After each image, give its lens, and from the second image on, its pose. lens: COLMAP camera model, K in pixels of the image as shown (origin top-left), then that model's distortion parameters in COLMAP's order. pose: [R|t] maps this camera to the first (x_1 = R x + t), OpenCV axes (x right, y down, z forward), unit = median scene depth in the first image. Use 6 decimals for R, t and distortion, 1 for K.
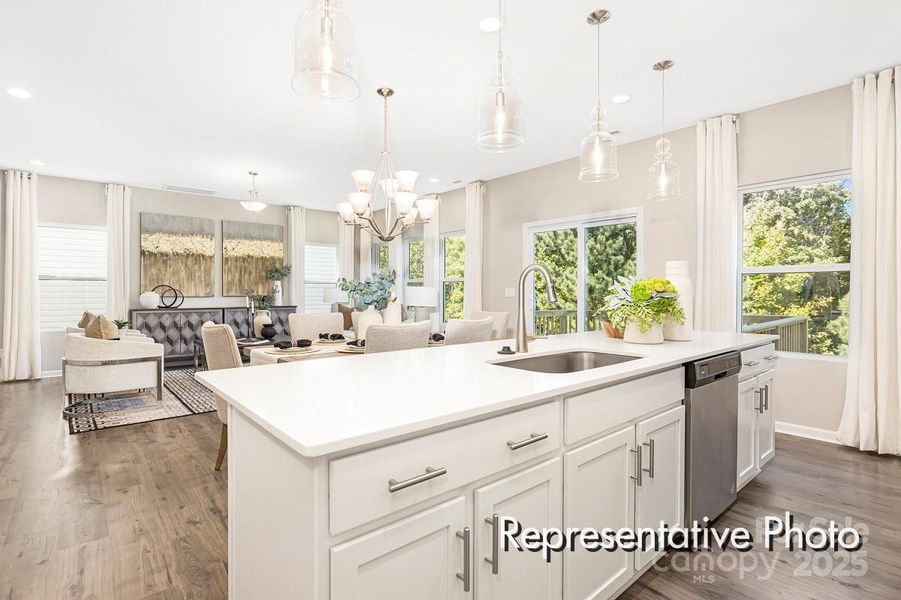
lens RADIAL K [[418.0, 0, 442.2], [0, 418.0, 293.8], [0, 0, 1]] dist [-0.007833, 0.003395]
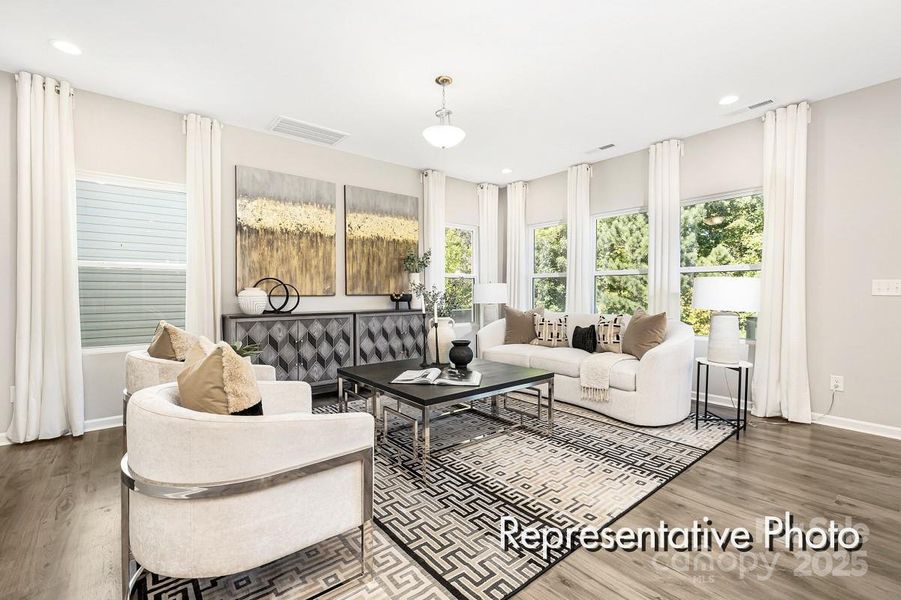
lens RADIAL K [[384.4, 0, 455.6], [0, 384.4, 298.3], [0, 0, 1]] dist [0.002343, -0.000753]
pose [[0.999606, -0.001249, -0.028030, -0.347929], [0.001628, 0.999907, 0.013506, 0.003422], [0.028011, -0.013546, 0.999516, 0.390182]]
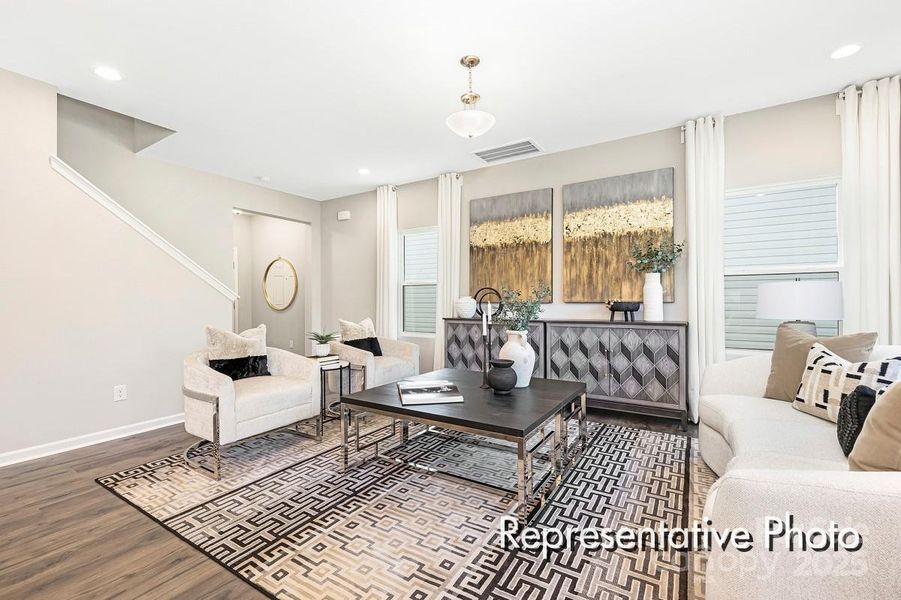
lens RADIAL K [[384.4, 0, 450.8], [0, 384.4, 299.1], [0, 0, 1]] dist [0.002343, -0.000753]
pose [[0.302155, -0.006735, -0.953235, -0.011692], [0.002013, 0.999977, -0.006427, 0.004240], [0.953257, 0.000023, 0.302162, 0.694957]]
